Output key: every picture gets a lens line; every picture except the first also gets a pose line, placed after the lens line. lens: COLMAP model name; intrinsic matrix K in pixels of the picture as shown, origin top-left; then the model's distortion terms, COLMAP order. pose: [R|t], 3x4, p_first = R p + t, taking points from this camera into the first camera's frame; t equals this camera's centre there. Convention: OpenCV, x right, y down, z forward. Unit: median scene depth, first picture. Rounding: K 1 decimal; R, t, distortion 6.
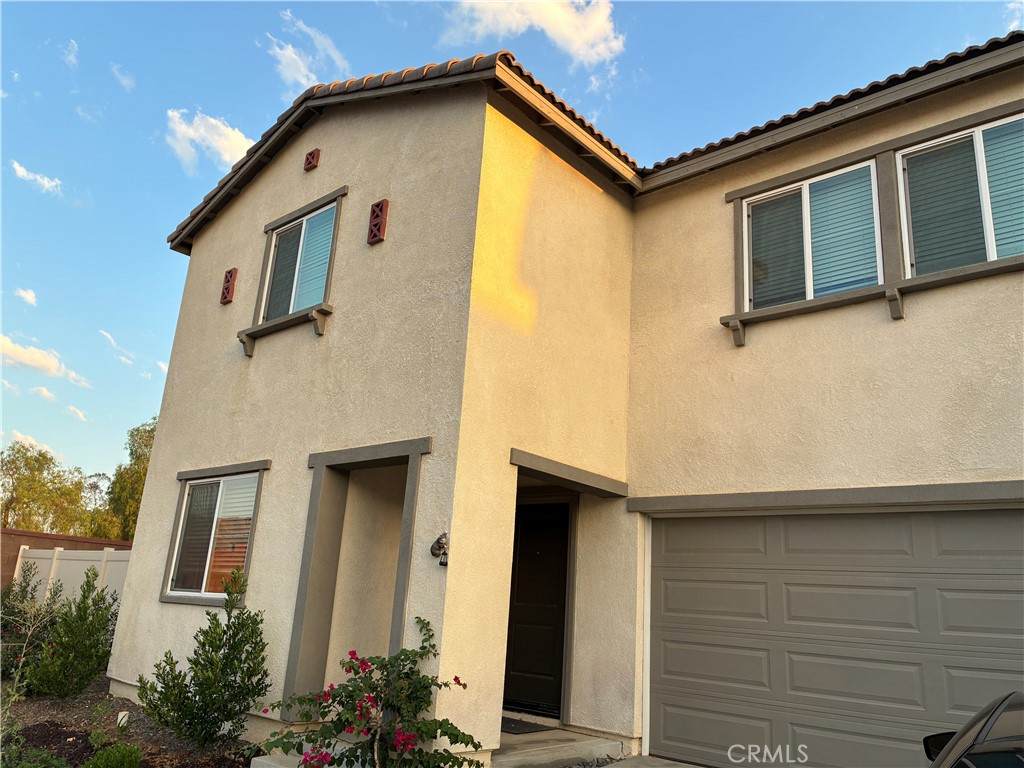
lens RADIAL K [[773.3, 0, 512.0], [0, 773.3, 384.0], [0, 0, 1]] dist [0.038737, -0.043913]
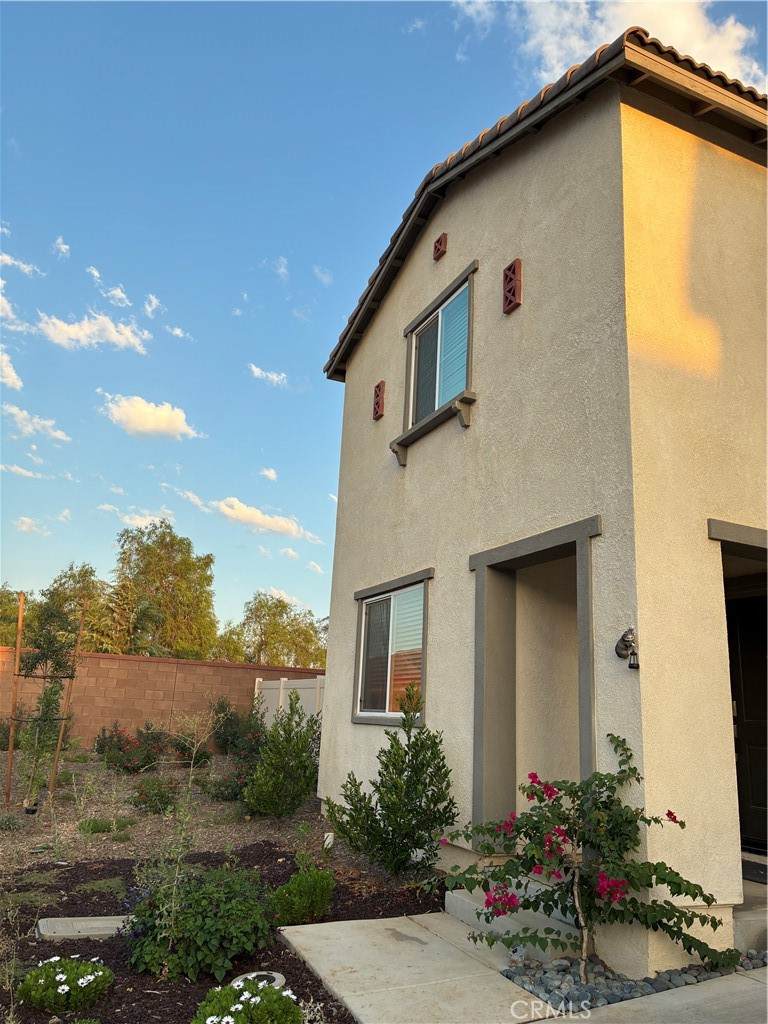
lens RADIAL K [[773.3, 0, 384.0], [0, 773.3, 512.0], [0, 0, 1]] dist [0.038737, -0.043913]
pose [[0.910431, -0.124182, -0.394580, 0.011036], [0.124644, 0.991897, -0.024573, 0.051516], [0.394434, -0.026810, 0.918533, 0.140295]]
